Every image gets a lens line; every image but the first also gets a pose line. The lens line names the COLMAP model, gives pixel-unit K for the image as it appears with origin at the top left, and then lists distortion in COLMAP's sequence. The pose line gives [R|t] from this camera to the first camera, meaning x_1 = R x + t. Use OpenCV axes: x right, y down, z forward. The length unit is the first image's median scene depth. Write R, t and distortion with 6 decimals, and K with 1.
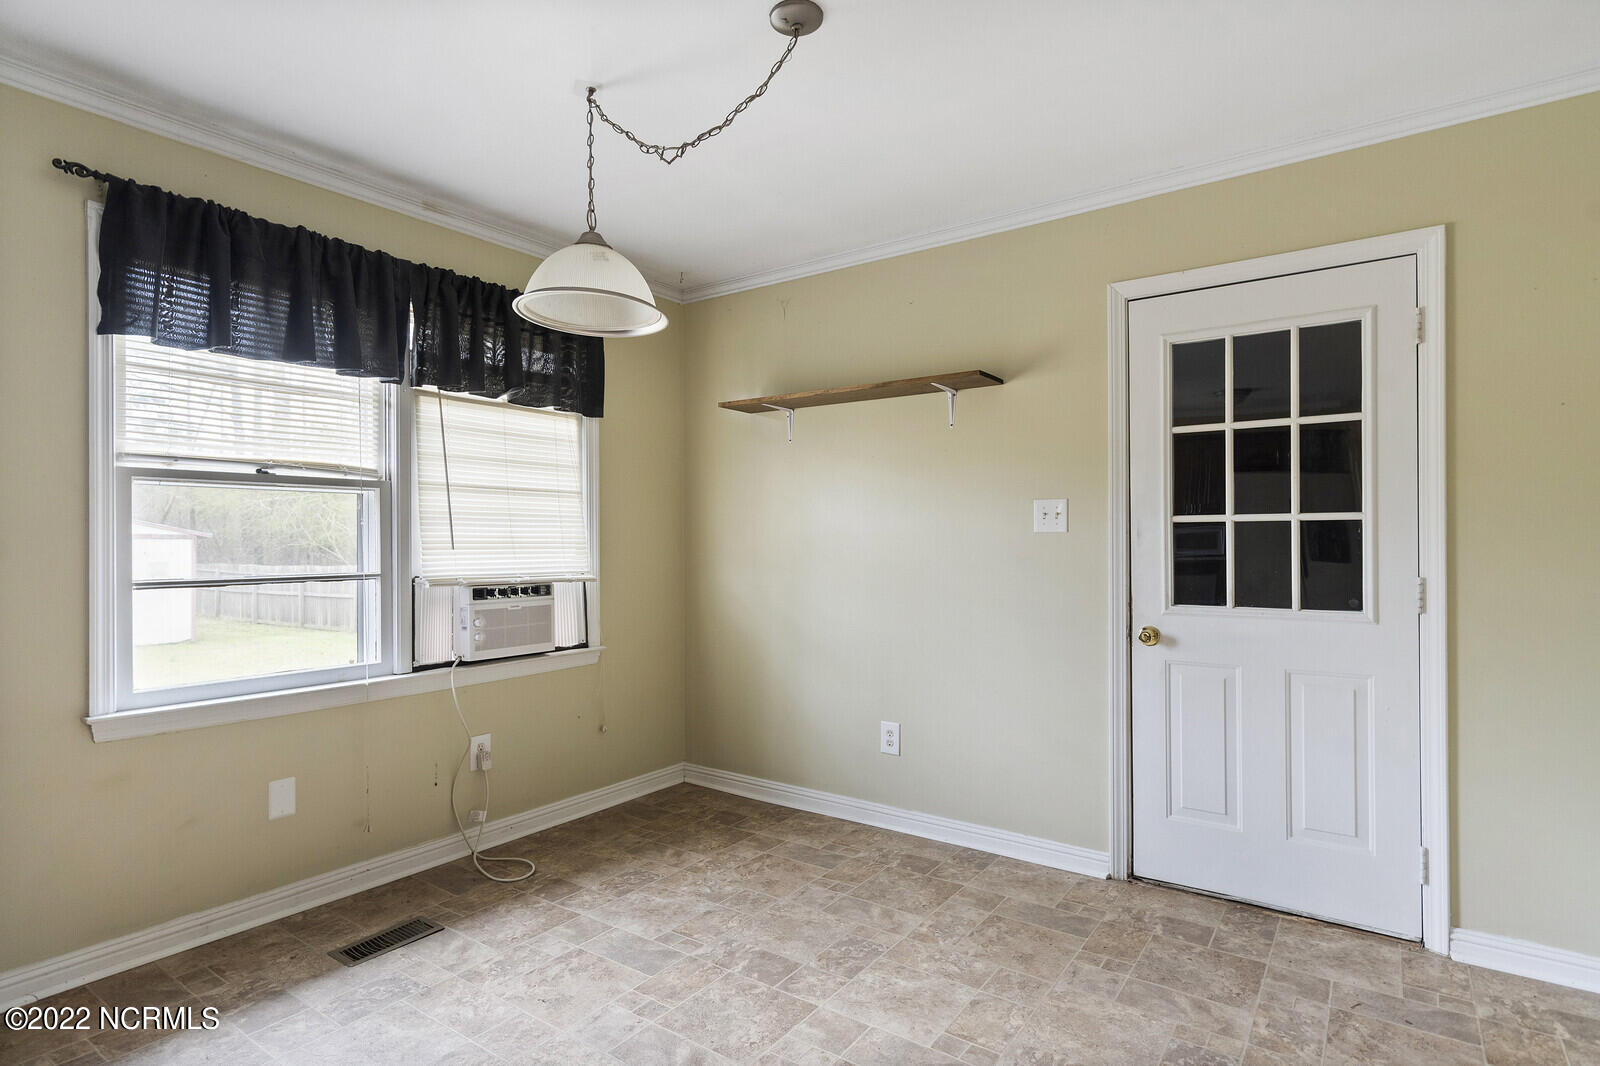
lens RADIAL K [[846.4, 0, 800.3], [0, 846.4, 536.1], [0, 0, 1]] dist [0.005723, -0.000736]
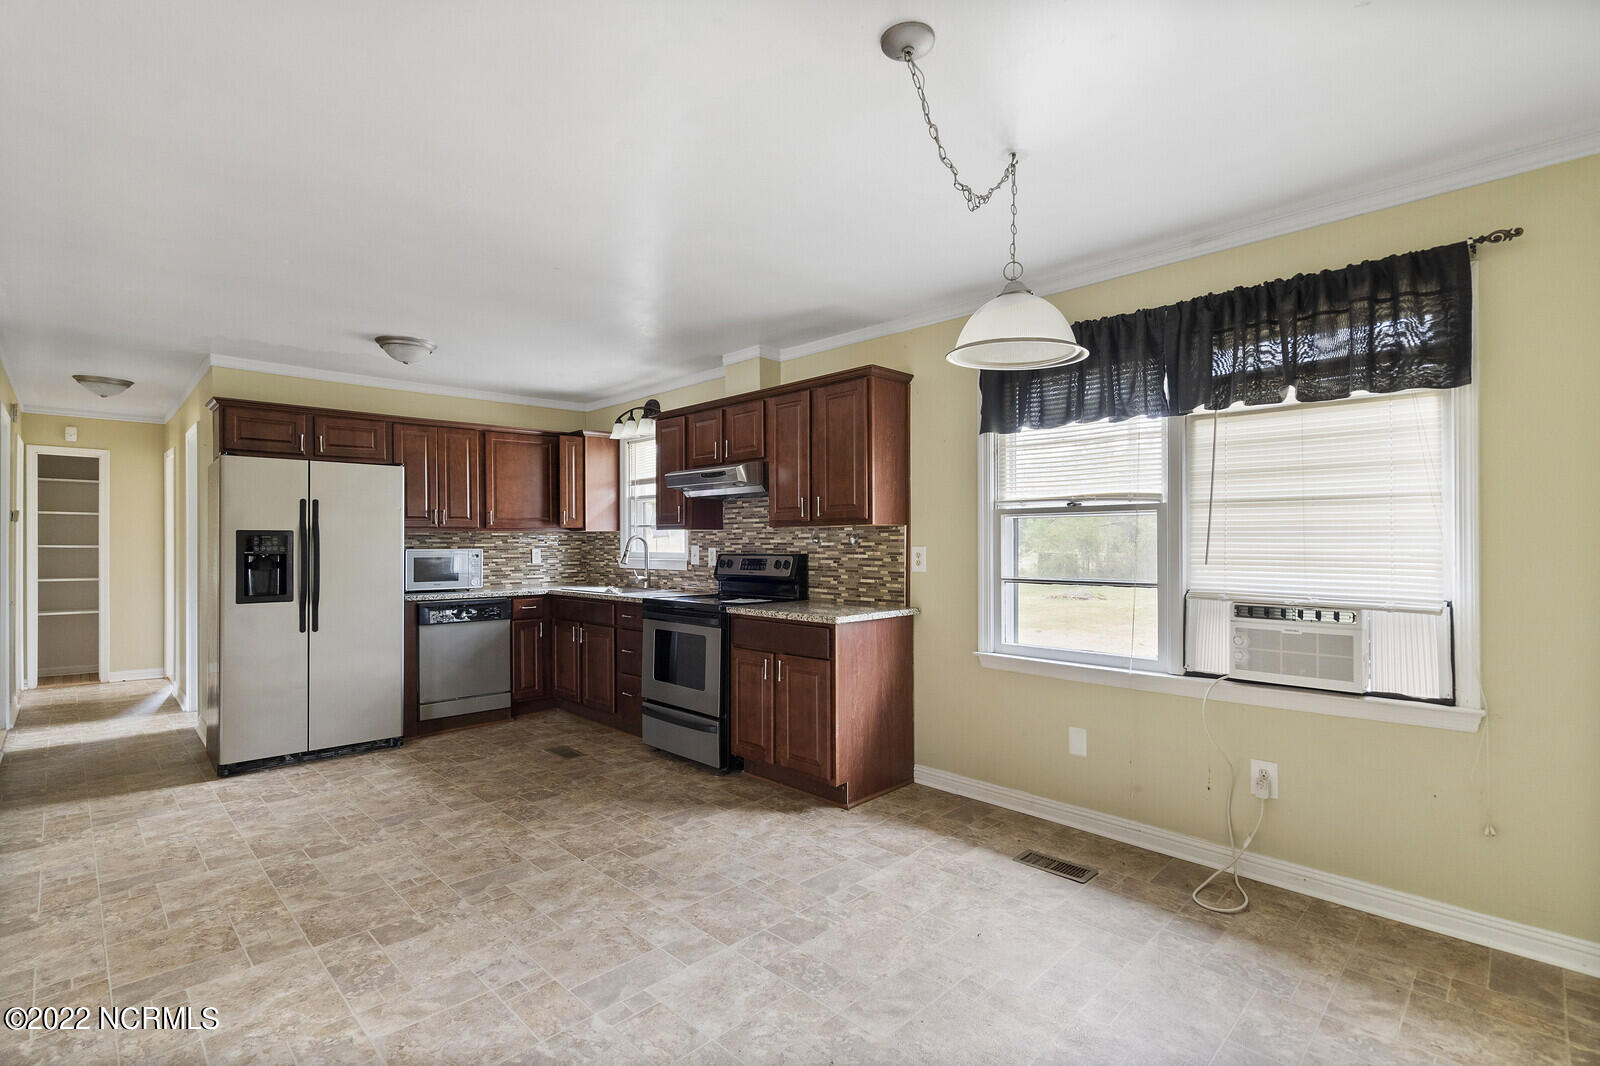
lens RADIAL K [[748.2, 0, 797.8], [0, 748.2, 540.0], [0, 0, 1]] dist [0.005976, 0.001727]
pose [[-0.176343, -0.002701, -0.984325, 0.609807], [0.004121, 0.999985, -0.003483, -0.013696], [0.984320, -0.004670, -0.176329, 0.709200]]
